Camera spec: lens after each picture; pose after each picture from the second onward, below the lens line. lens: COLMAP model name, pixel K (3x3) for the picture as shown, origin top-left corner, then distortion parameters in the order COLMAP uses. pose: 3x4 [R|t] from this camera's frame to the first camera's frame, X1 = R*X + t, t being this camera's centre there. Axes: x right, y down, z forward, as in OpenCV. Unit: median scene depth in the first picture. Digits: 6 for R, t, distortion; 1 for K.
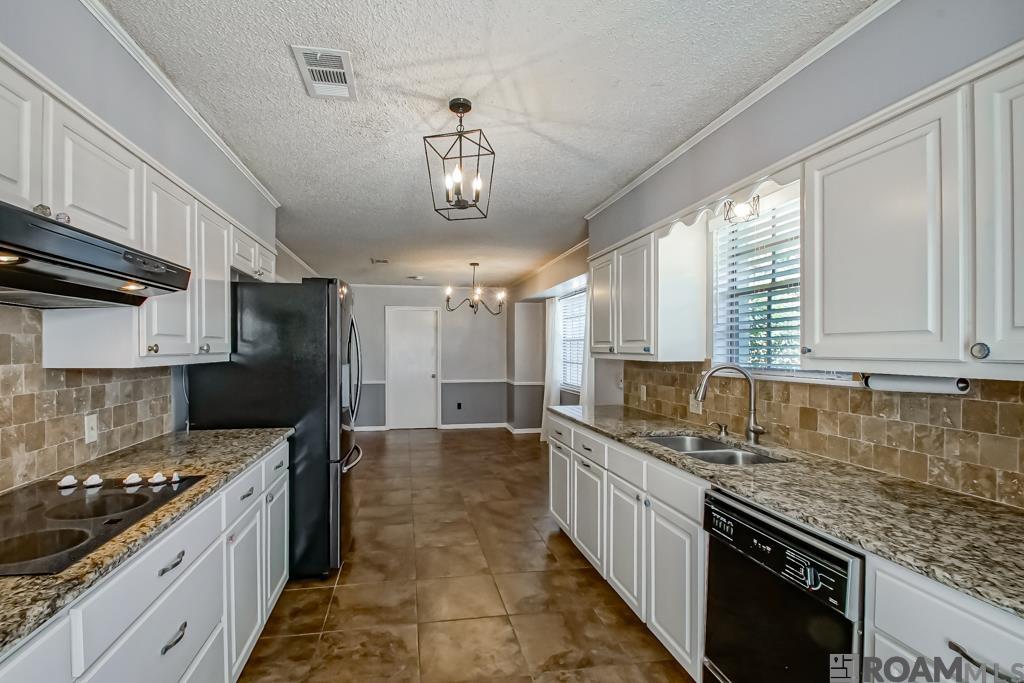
lens RADIAL K [[480.9, 0, 487.0], [0, 480.9, 349.0], [0, 0, 1]] dist [0.020883, -0.024902]
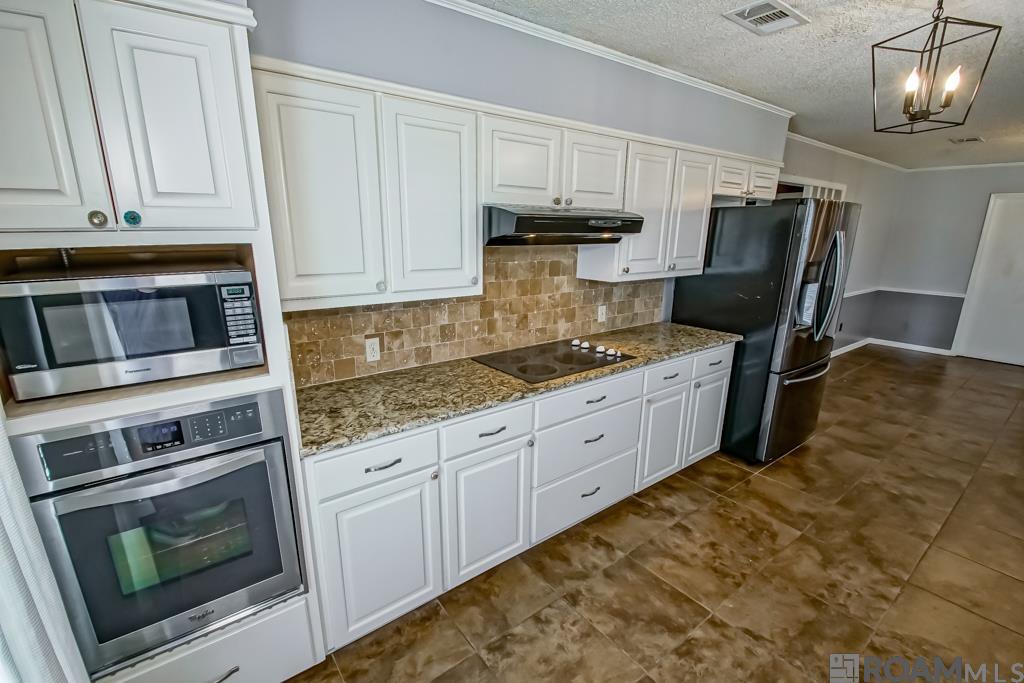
lens RADIAL K [[440.9, 0, 489.0], [0, 440.9, 351.5], [0, 0, 1]] dist [0.020516, -0.017296]
pose [[0.446168, 0.229682, -0.864974, 0.368685], [-0.004413, 0.967059, 0.254513, -0.099058], [0.894938, -0.109739, 0.432485, -0.033880]]
